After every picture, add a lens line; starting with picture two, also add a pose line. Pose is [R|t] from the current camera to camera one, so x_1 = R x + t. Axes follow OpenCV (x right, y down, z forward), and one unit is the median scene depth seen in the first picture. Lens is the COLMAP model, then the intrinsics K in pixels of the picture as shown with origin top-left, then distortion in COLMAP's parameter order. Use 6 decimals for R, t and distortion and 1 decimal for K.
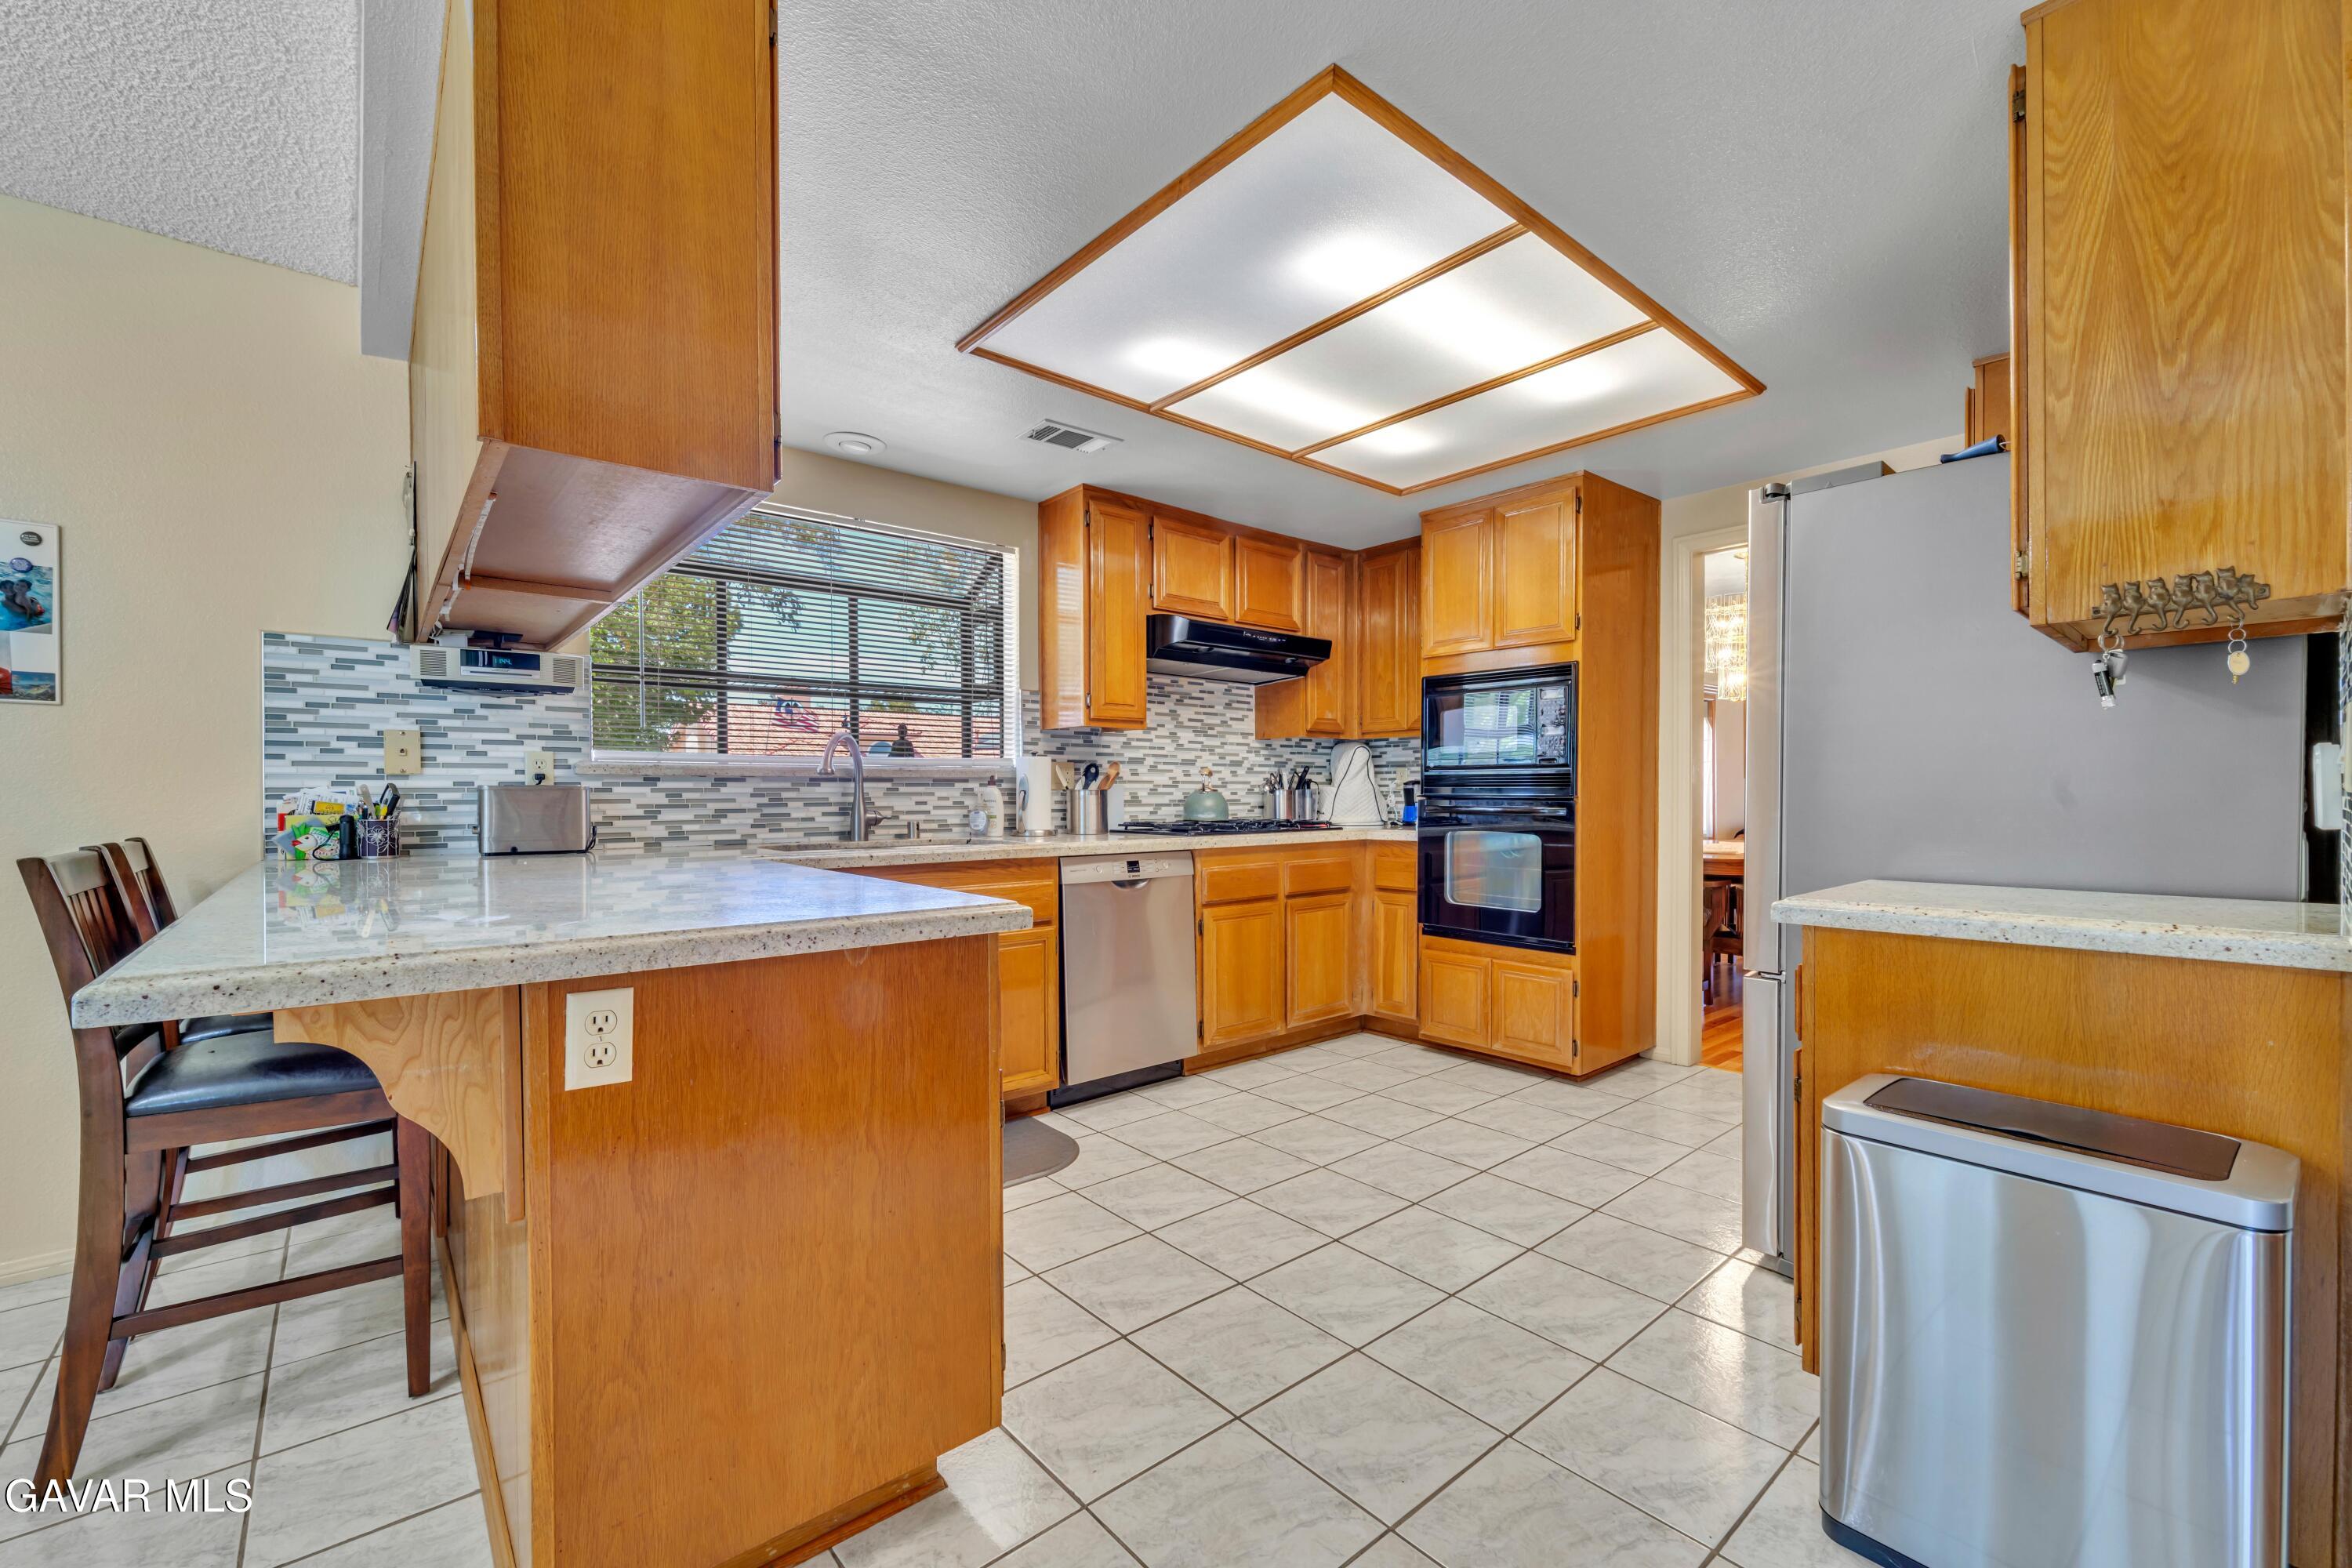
lens RADIAL K [[974.8, 0, 1153.9], [0, 974.8, 802.6], [0, 0, 1]] dist [0.016704, -0.000466]
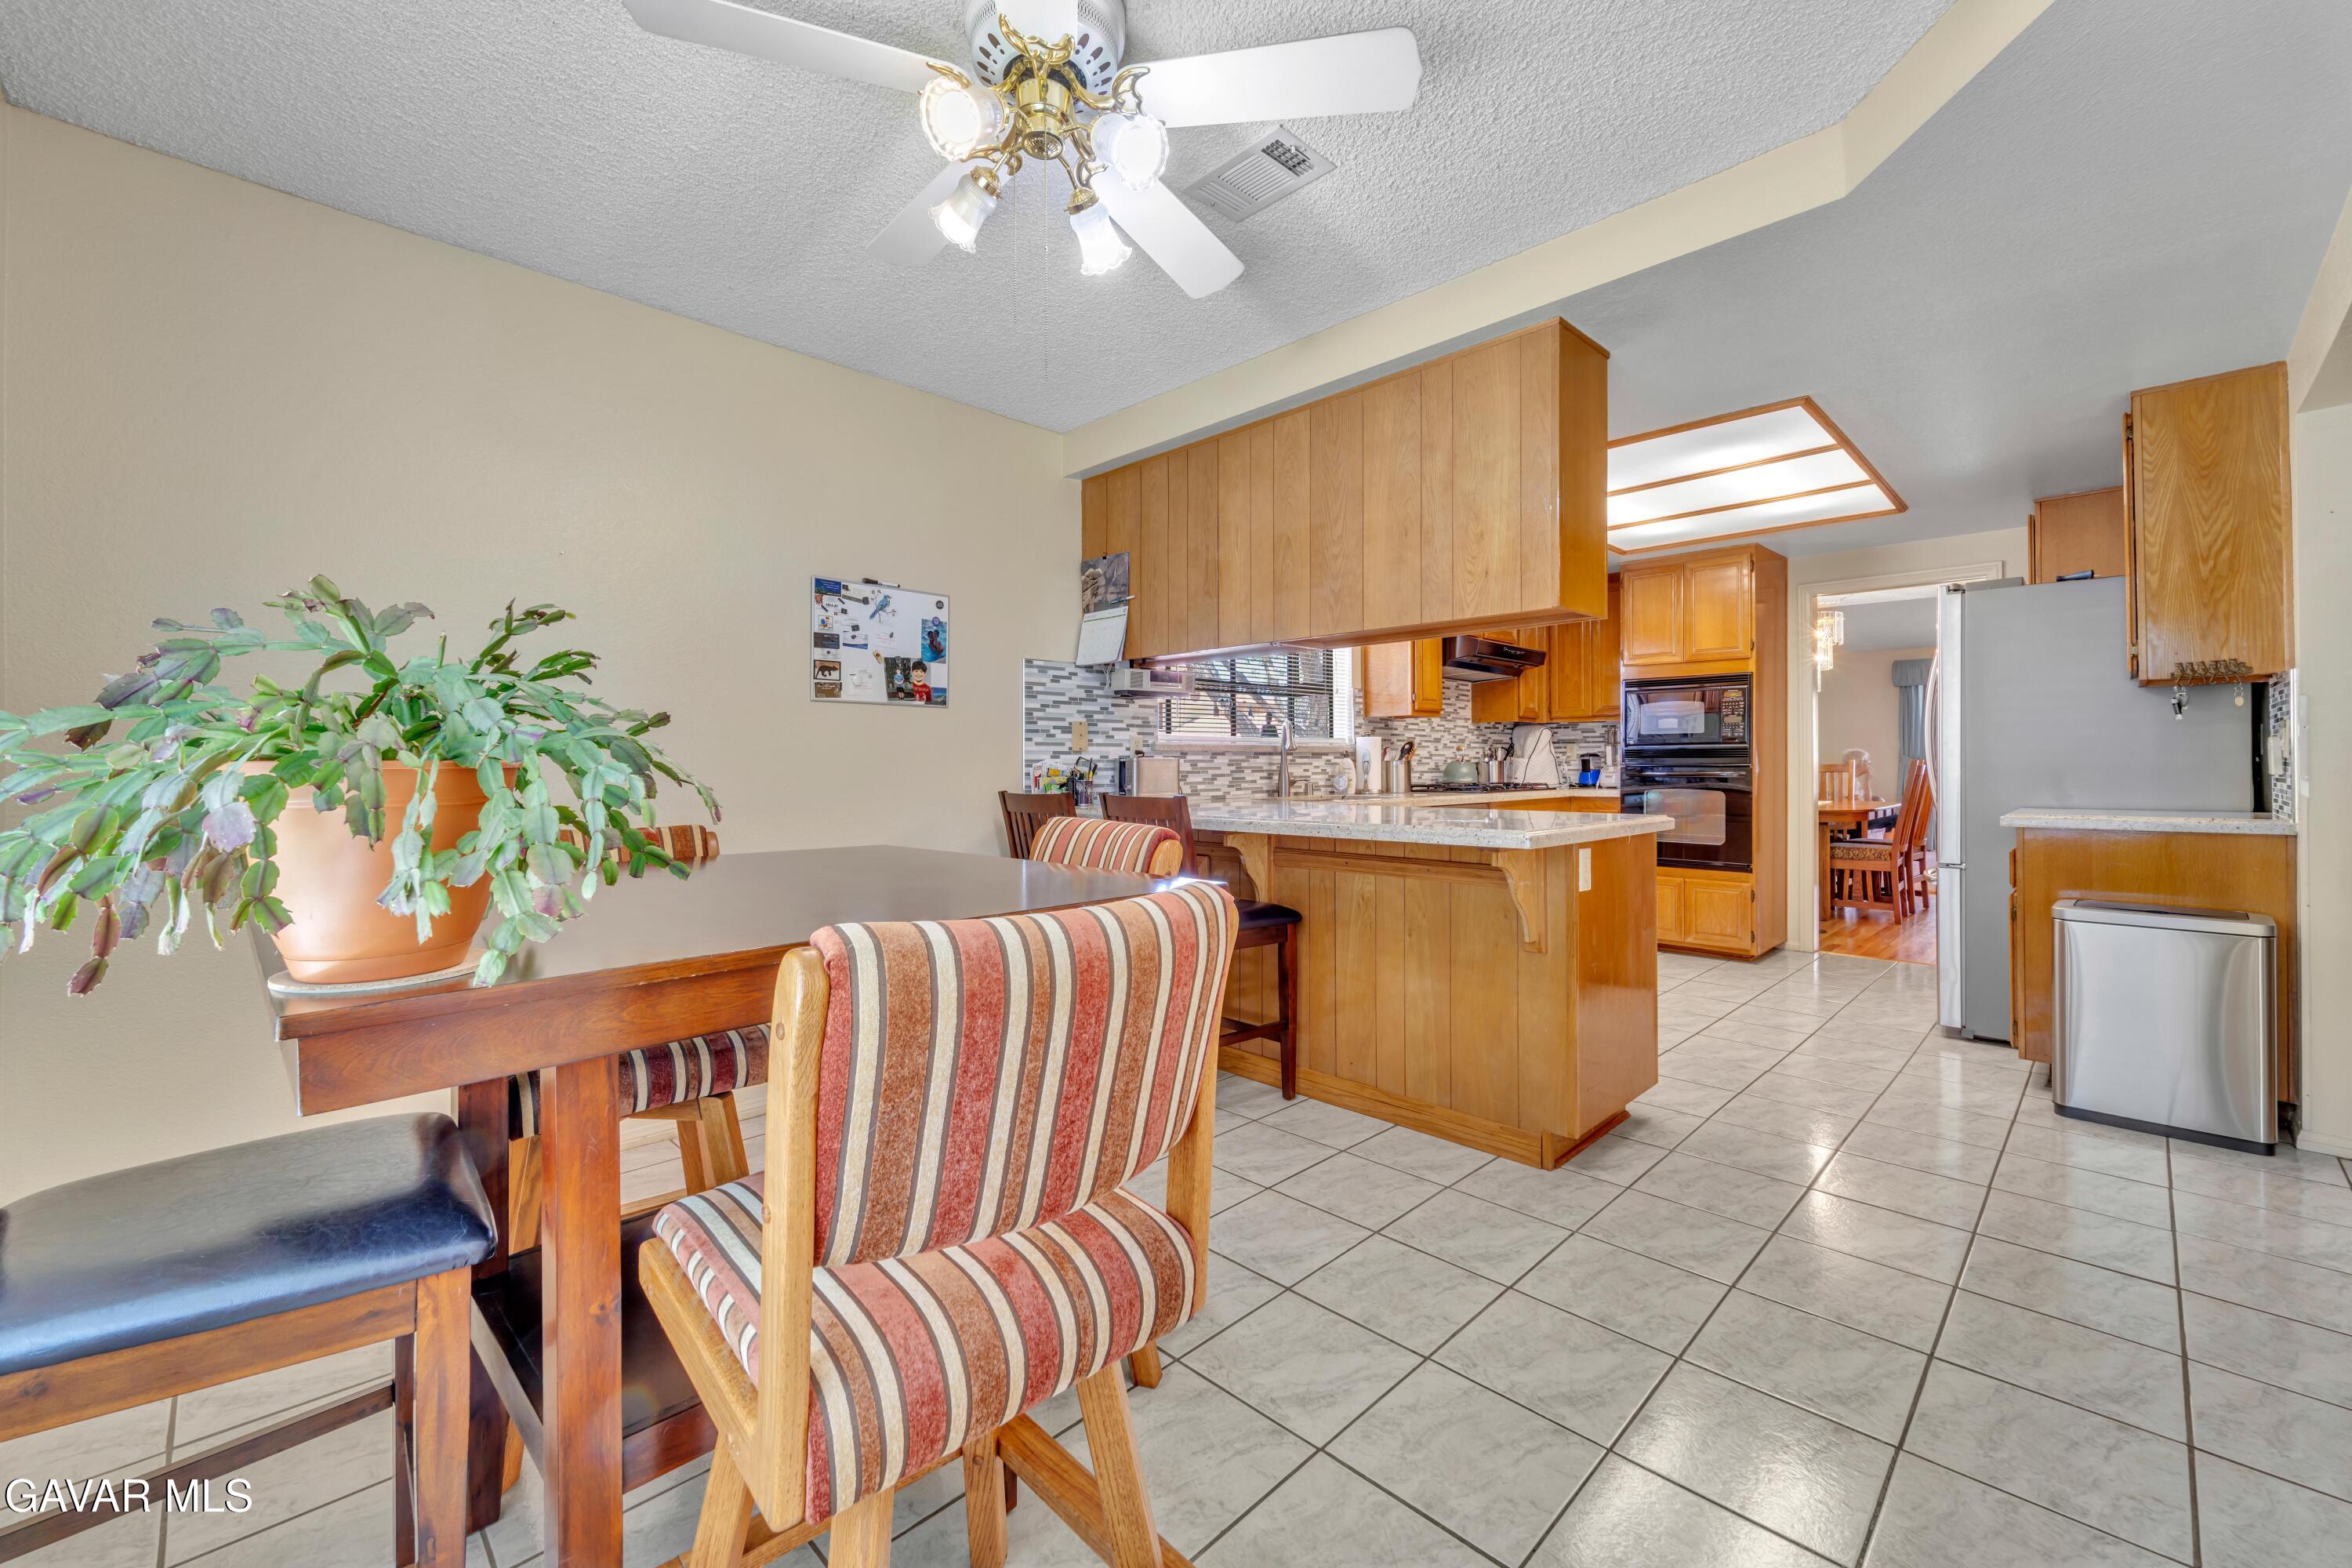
lens RADIAL K [[940.1, 0, 1176.0], [0, 940.1, 784.0], [0, 0, 1]] dist [0.001197, 0.000776]
pose [[0.996110, -0.004993, 0.087975, -0.590326], [0.004155, 0.999944, 0.009695, 0.007233], [-0.088018, -0.009292, 0.996076, -0.364925]]
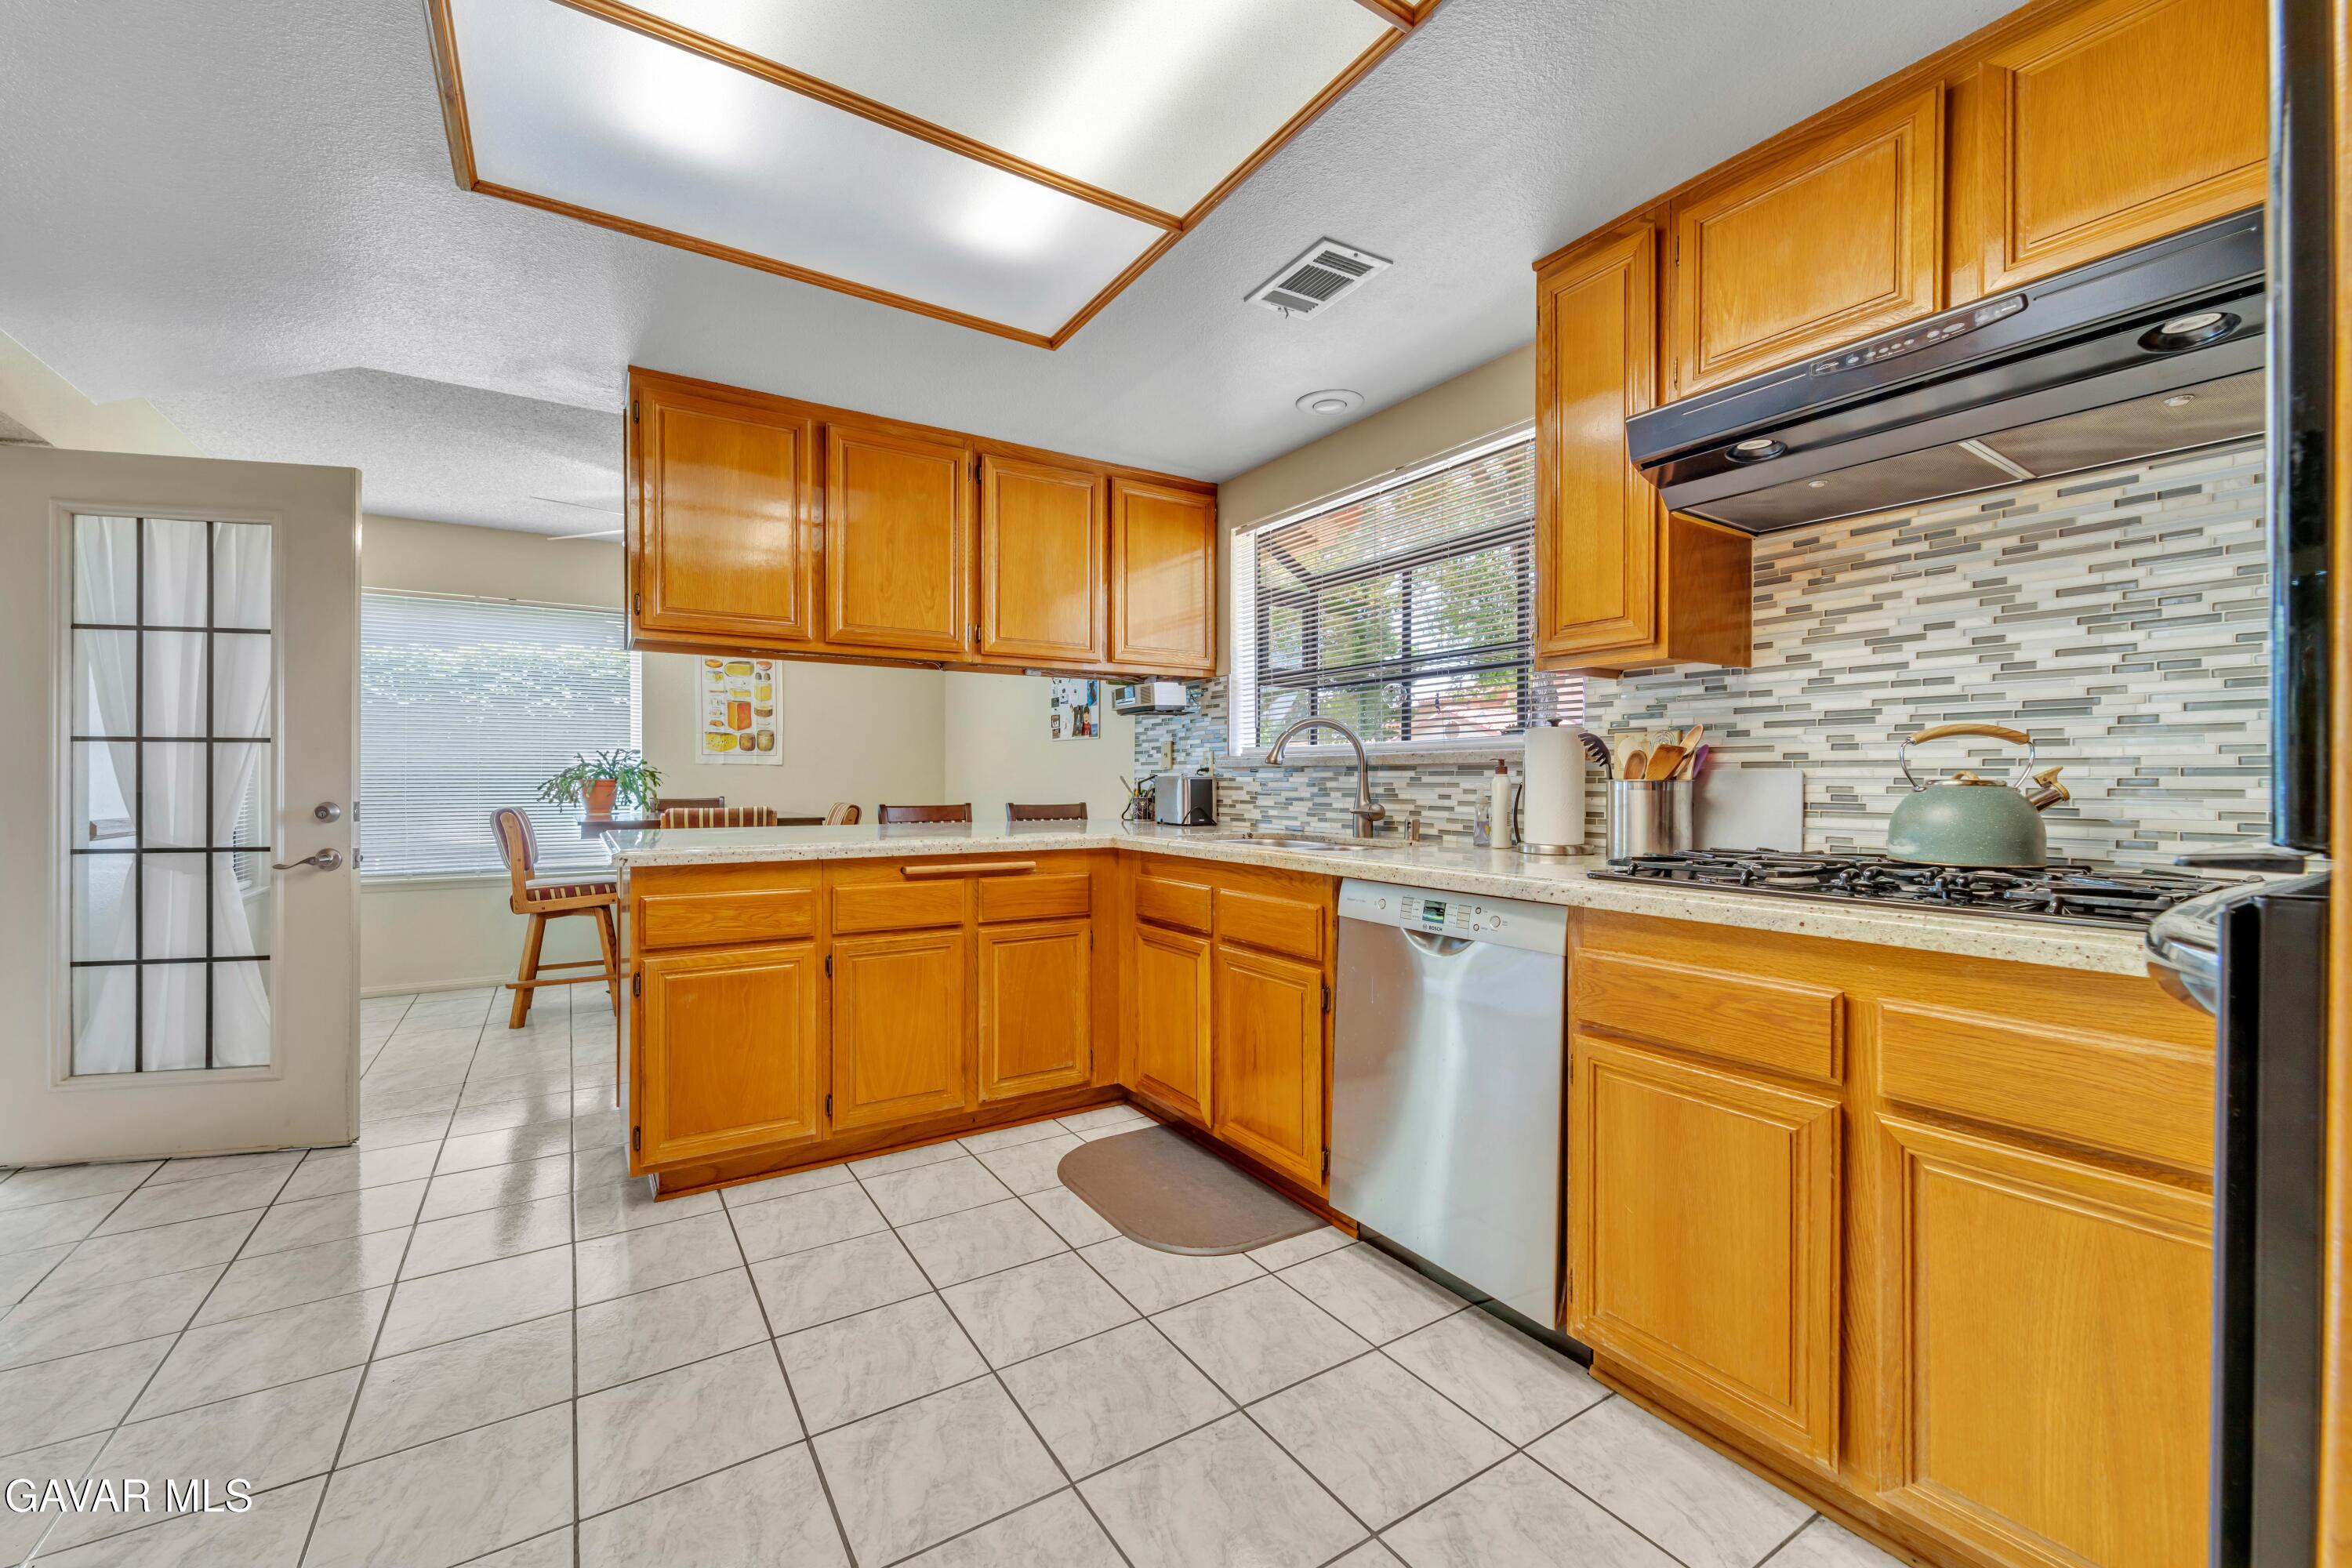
lens RADIAL K [[940.1, 0, 1176.0], [0, 940.1, 784.0], [0, 0, 1]] dist [0.001197, 0.000776]
pose [[-0.120128, 0.006116, -0.992740, 0.576590], [-0.014485, 0.999864, 0.007913, -0.013500], [0.992653, 0.015330, -0.120023, 0.949310]]
